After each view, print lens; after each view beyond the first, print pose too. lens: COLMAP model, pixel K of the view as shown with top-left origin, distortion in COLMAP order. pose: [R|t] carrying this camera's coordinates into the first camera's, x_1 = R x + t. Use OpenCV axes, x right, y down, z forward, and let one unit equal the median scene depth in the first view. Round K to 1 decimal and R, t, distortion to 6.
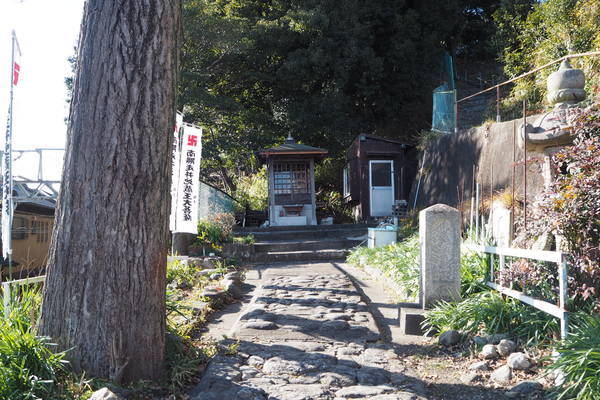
lens RADIAL K [[500.0, 0, 299.7], [0, 500.0, 199.5], [0, 0, 1]] dist [-0.048081, 0.001669]
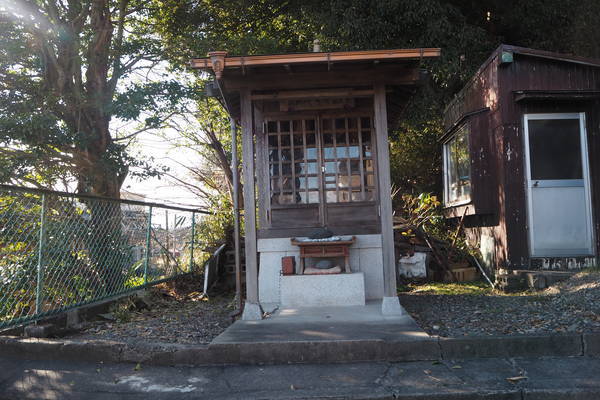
lens RADIAL K [[500.0, 0, 300.4], [0, 500.0, 200.5], [0, 0, 1]] dist [-0.048081, 0.001669]
pose [[0.993574, -0.014814, -0.112209, 0.007648], [0.014809, 0.999890, -0.000876, -0.012229], [0.112209, -0.000791, 0.993684, 0.592179]]
